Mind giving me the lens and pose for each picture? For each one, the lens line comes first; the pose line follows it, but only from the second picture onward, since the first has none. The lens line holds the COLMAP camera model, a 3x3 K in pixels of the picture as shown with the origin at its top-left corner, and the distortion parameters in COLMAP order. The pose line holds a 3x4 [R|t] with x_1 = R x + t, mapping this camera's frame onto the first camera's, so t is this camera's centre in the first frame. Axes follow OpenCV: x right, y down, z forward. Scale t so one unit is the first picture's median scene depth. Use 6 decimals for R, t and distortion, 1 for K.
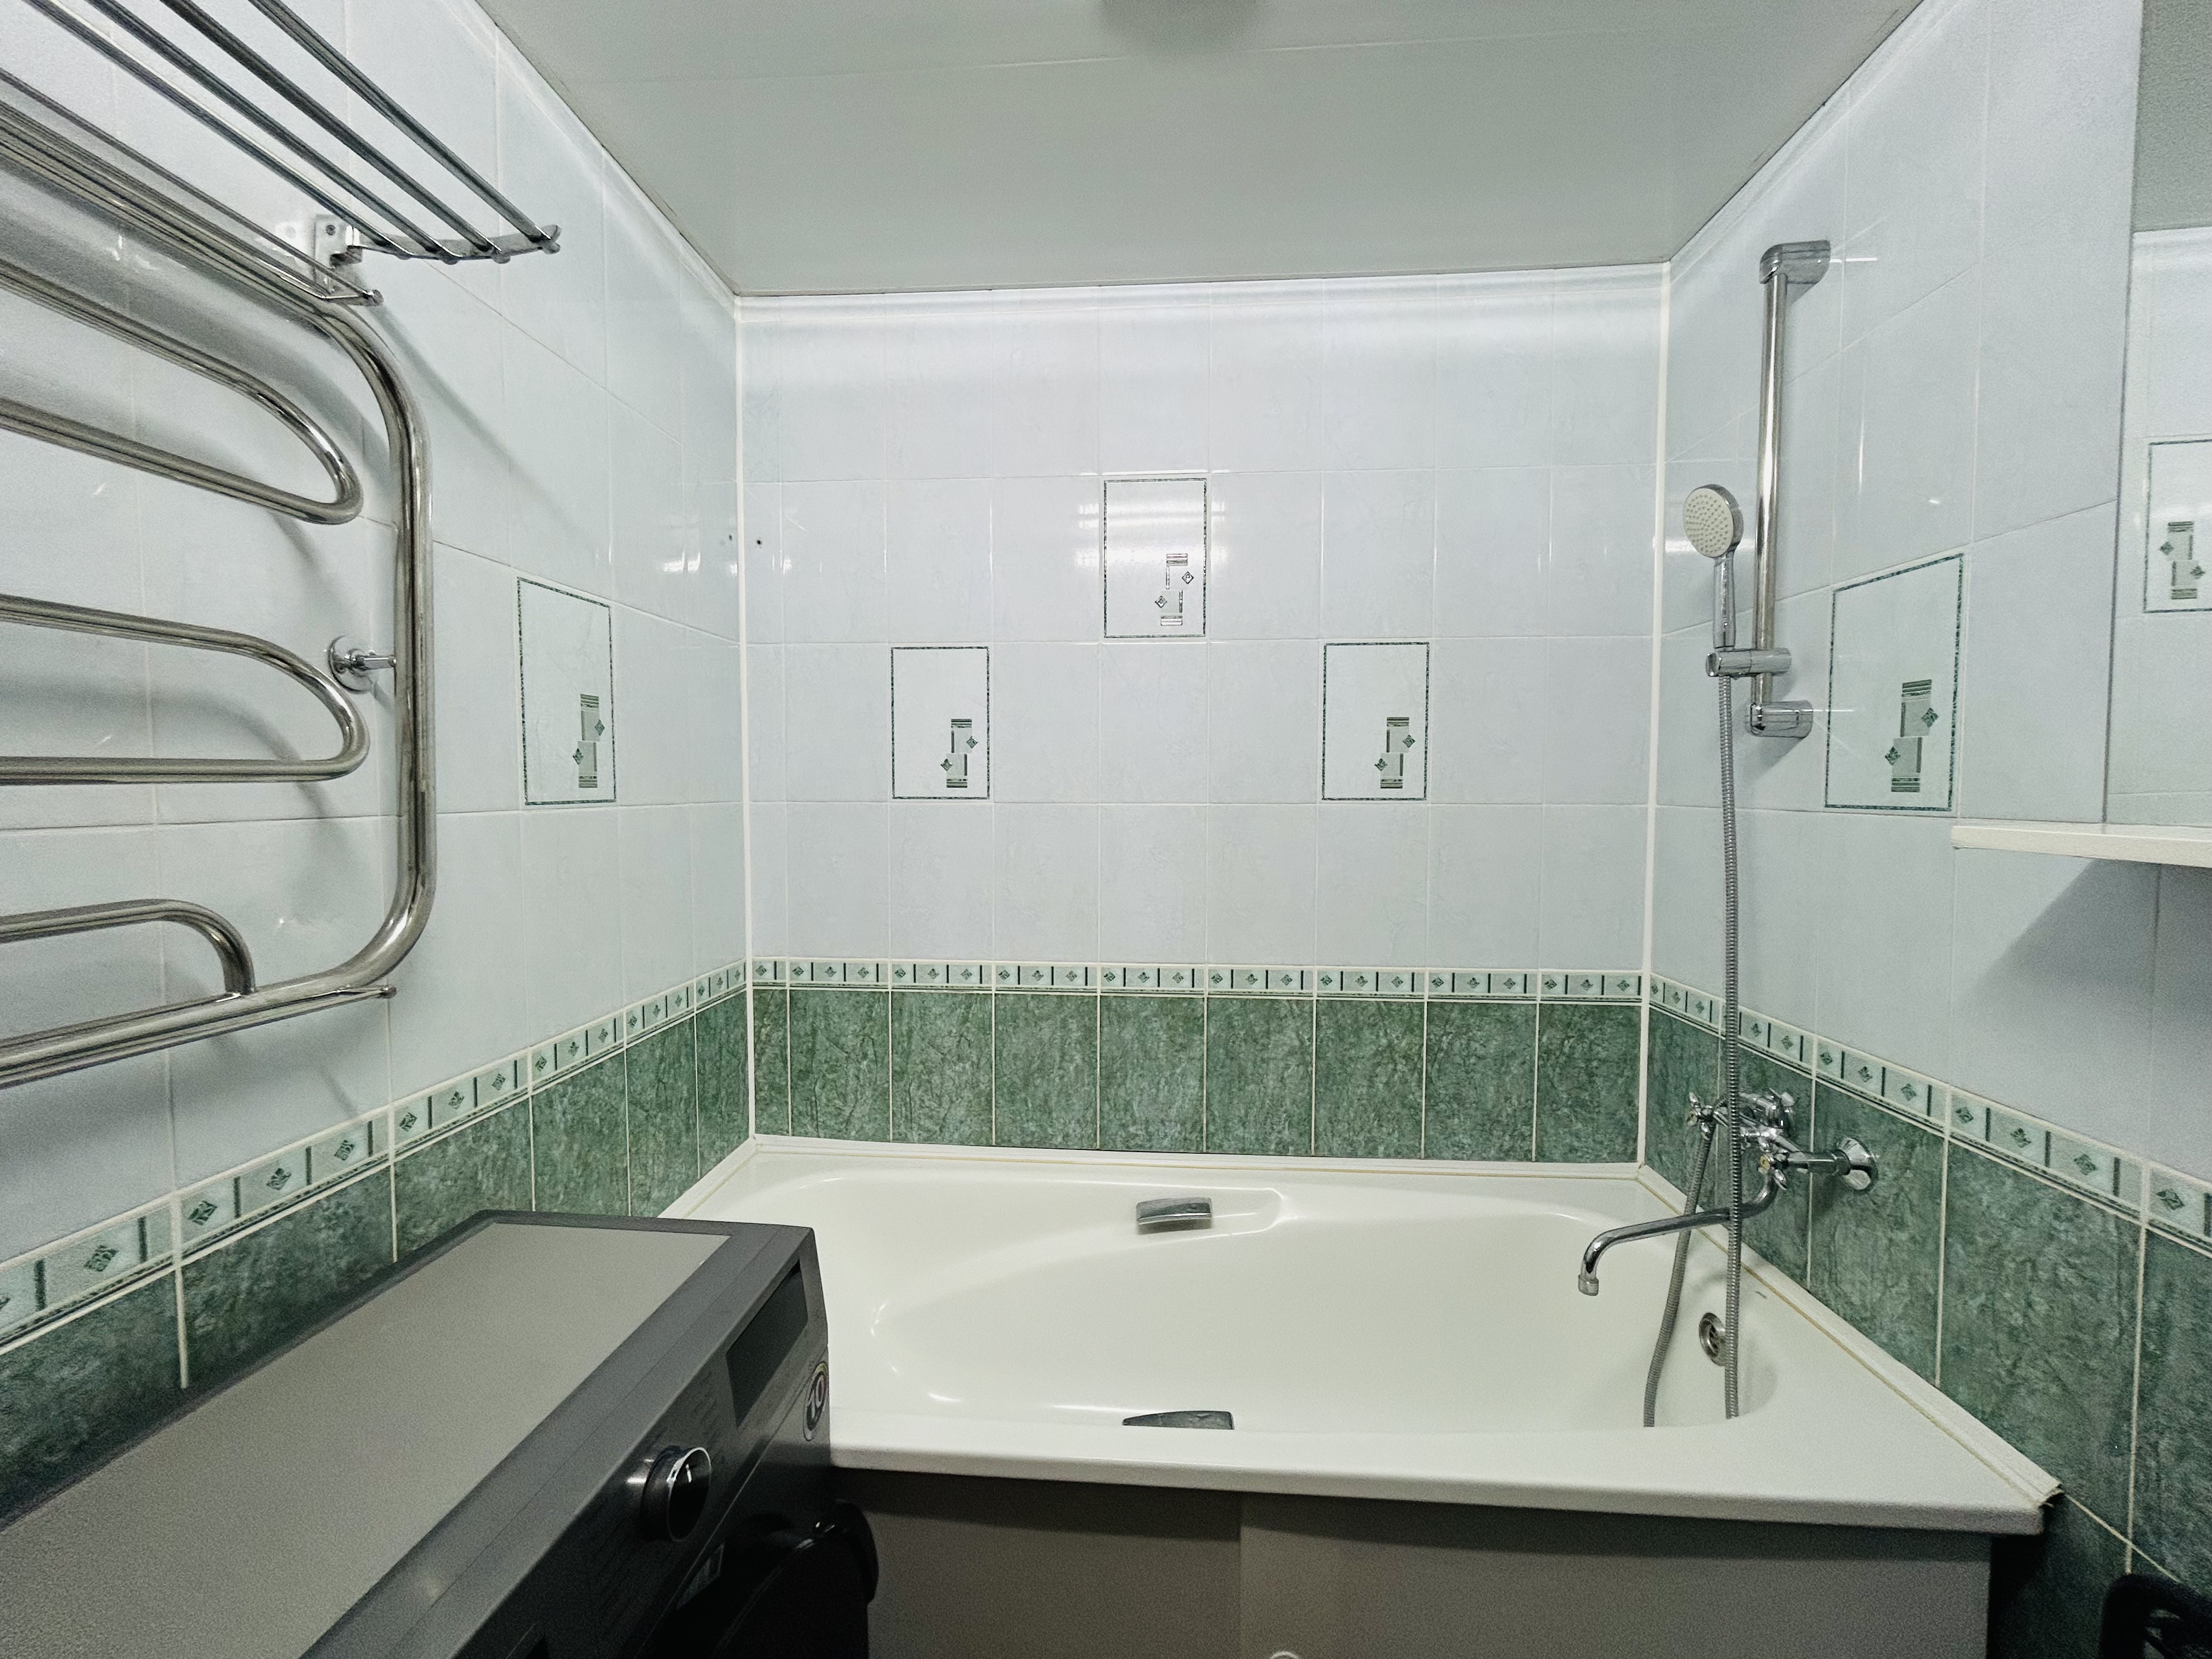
lens RADIAL K [[878.6, 0, 1094.3], [0, 878.6, 826.9], [0, 0, 1]] dist [-0.003701, -0.000007]
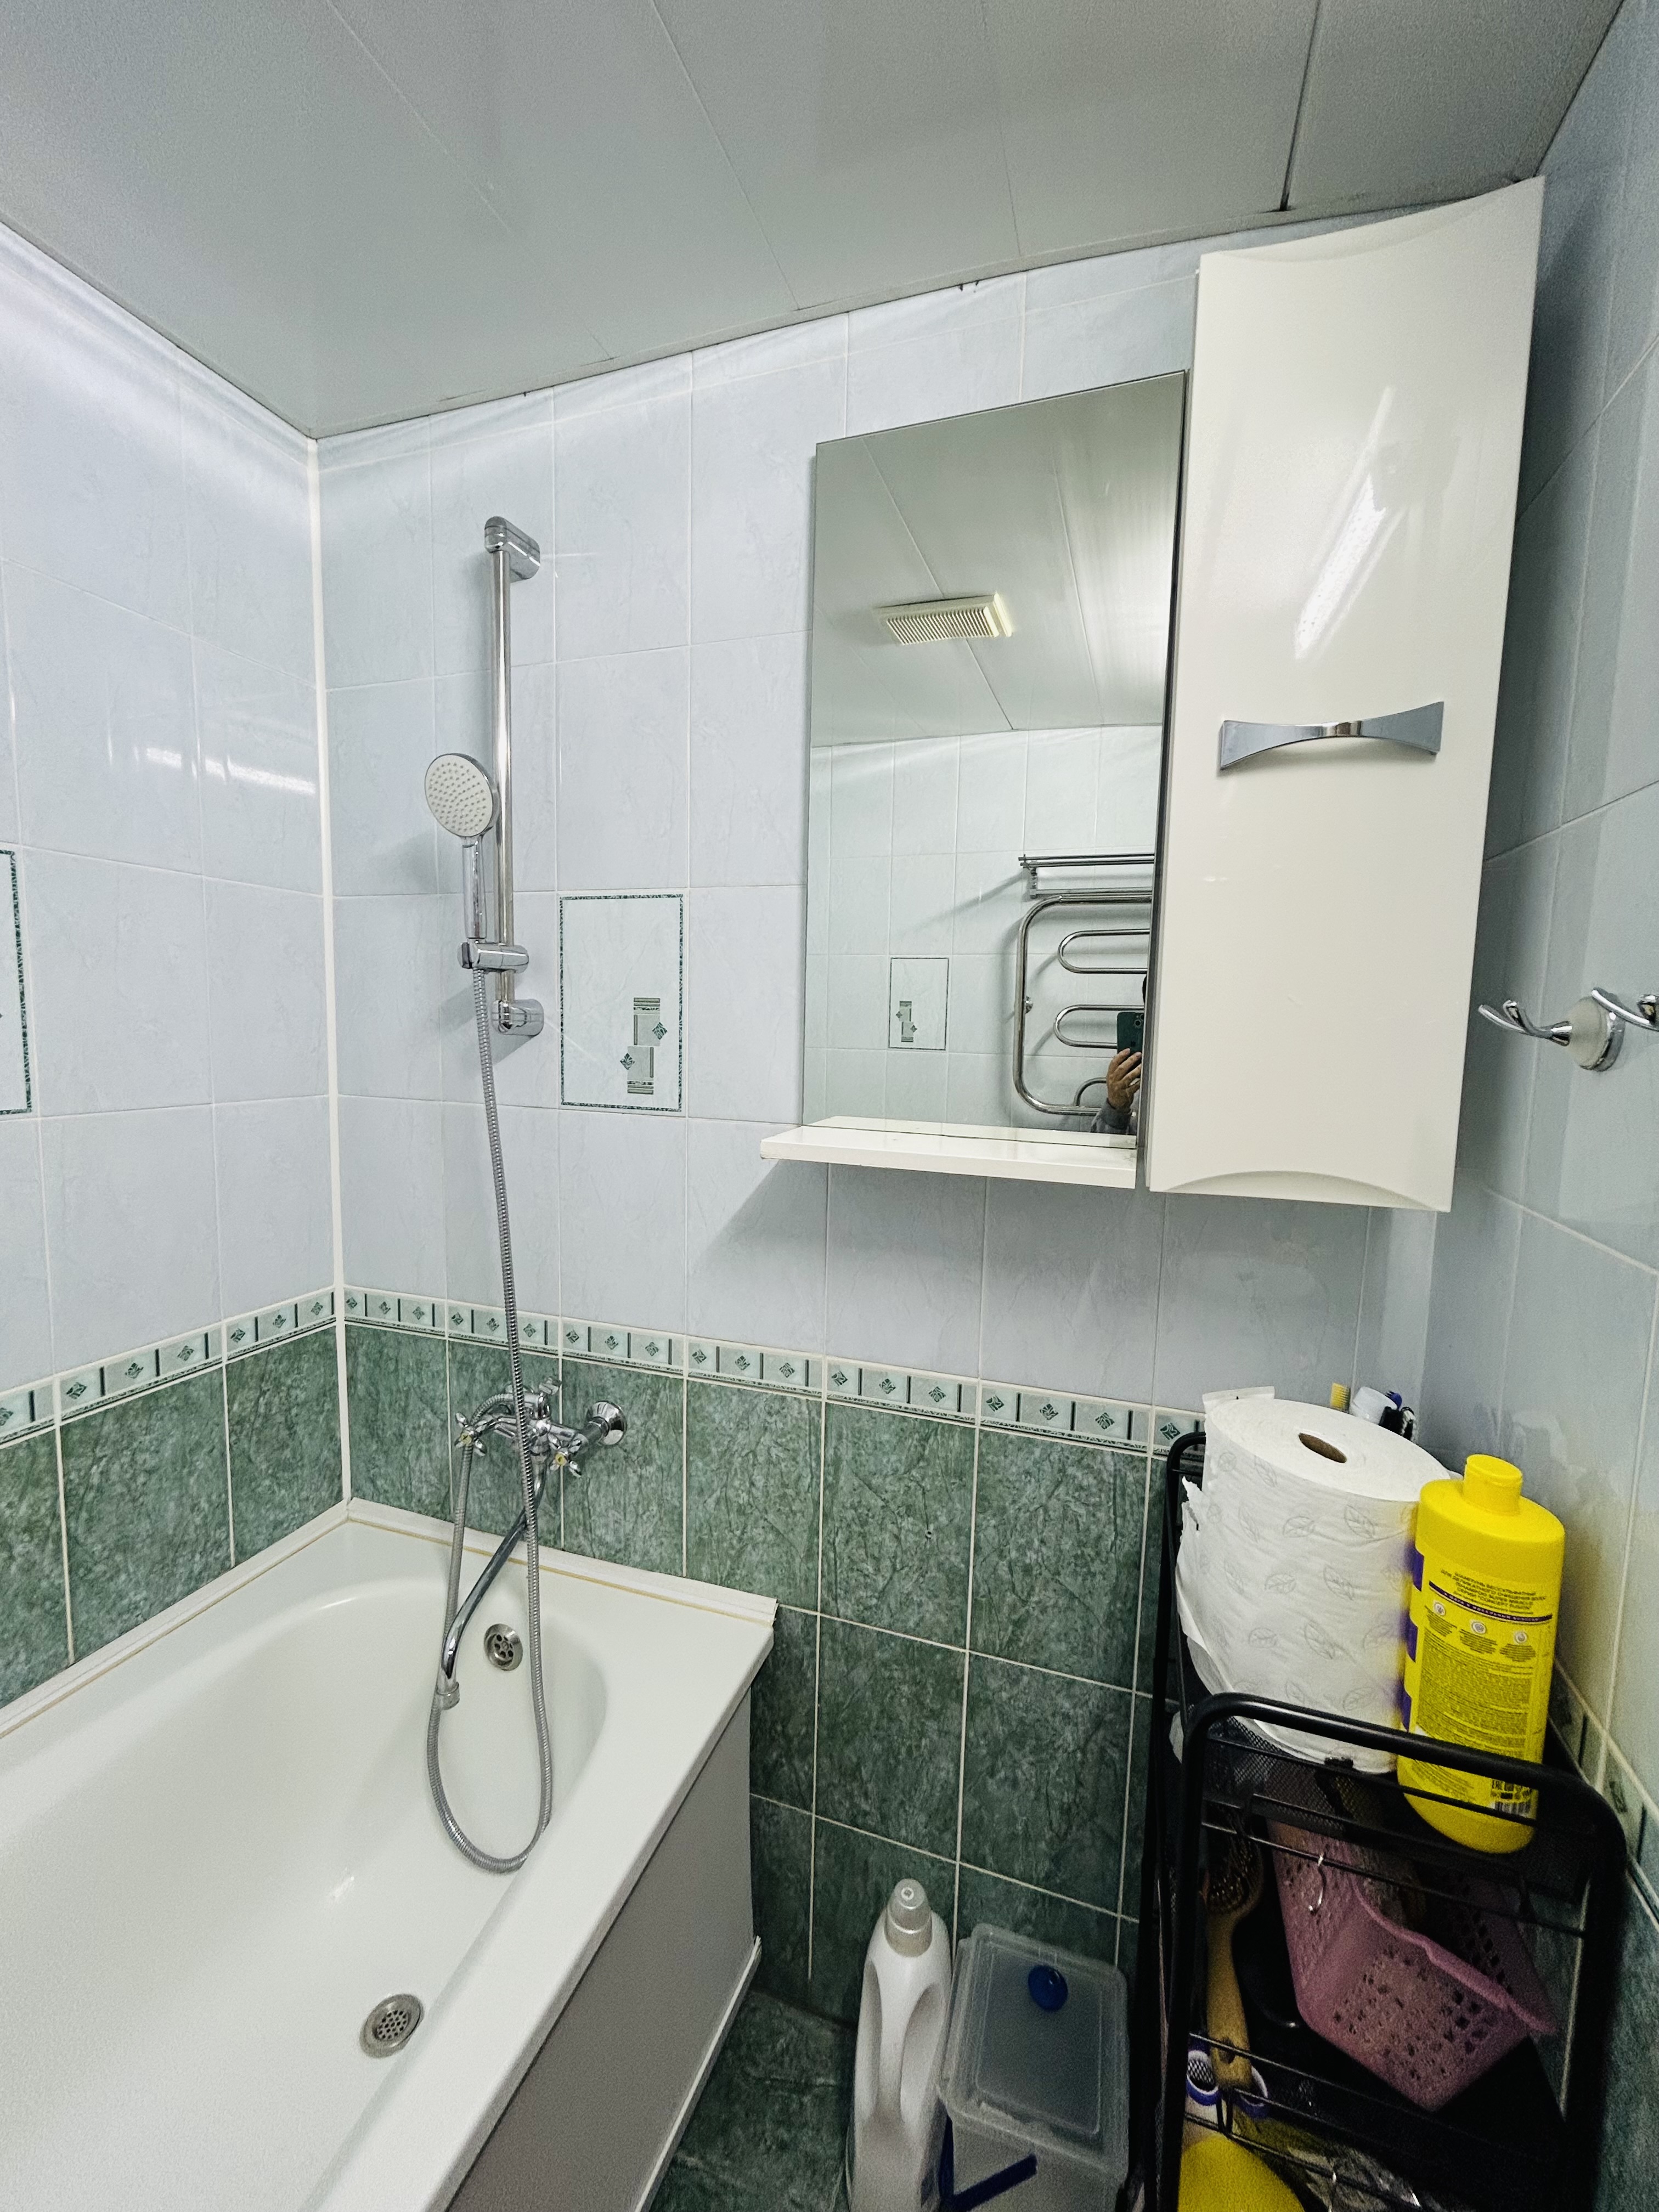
lens RADIAL K [[878.6, 0, 830.1], [0, 878.6, 1106.1], [0, 0, 1]] dist [-0.003701, -0.000007]
pose [[0.243496, -0.083612, 0.966291, -0.105932], [0.020119, 0.996498, 0.081156, -0.098347], [-0.969693, -0.000320, 0.244326, 0.421349]]
